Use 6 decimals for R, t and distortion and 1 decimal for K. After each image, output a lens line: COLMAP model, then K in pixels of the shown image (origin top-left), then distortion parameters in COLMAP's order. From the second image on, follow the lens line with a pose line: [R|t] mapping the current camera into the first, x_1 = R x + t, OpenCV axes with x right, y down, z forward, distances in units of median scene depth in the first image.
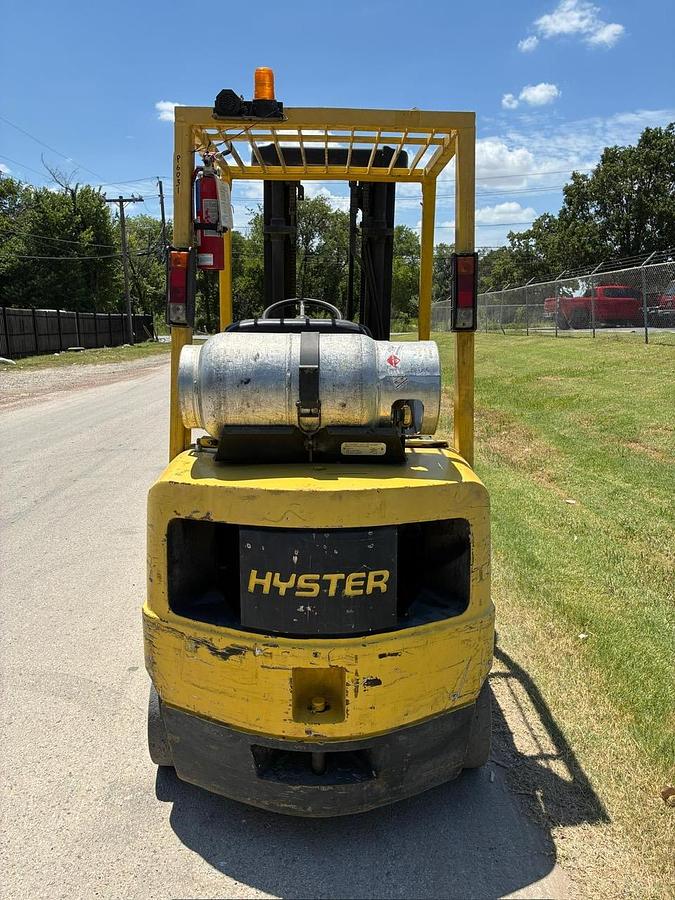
lens RADIAL K [[682.4, 0, 342.7], [0, 682.4, 448.1], [0, 0, 1]] dist [0.048447, -0.061651]
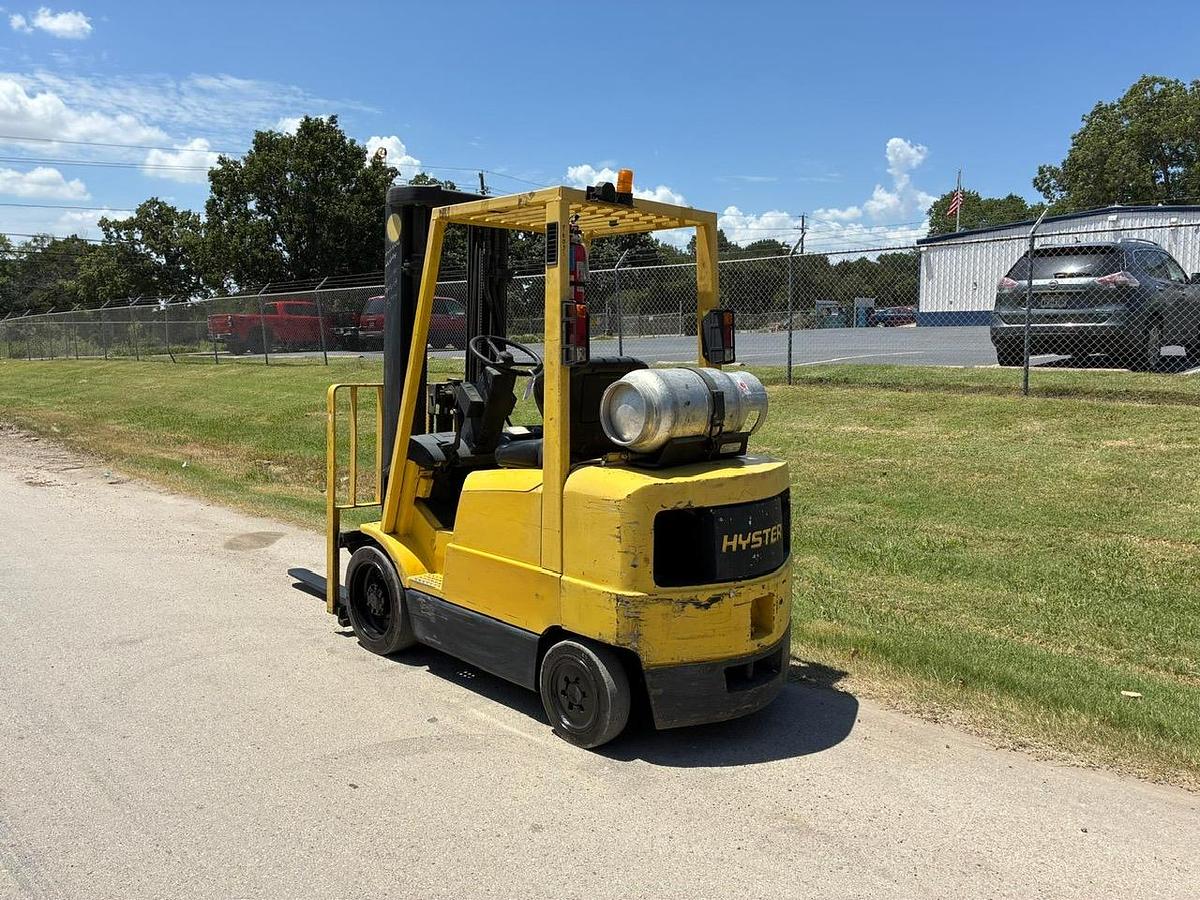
lens RADIAL K [[909.9, 0, 605.6], [0, 909.9, 431.0], [0, 0, 1]] dist [0.048447, -0.061651]
pose [[0.723729, -0.068581, 0.686668, -1.014836], [0.127698, 0.991174, -0.035597, 0.000101], [-0.678166, 0.113449, 0.726099, -0.137390]]
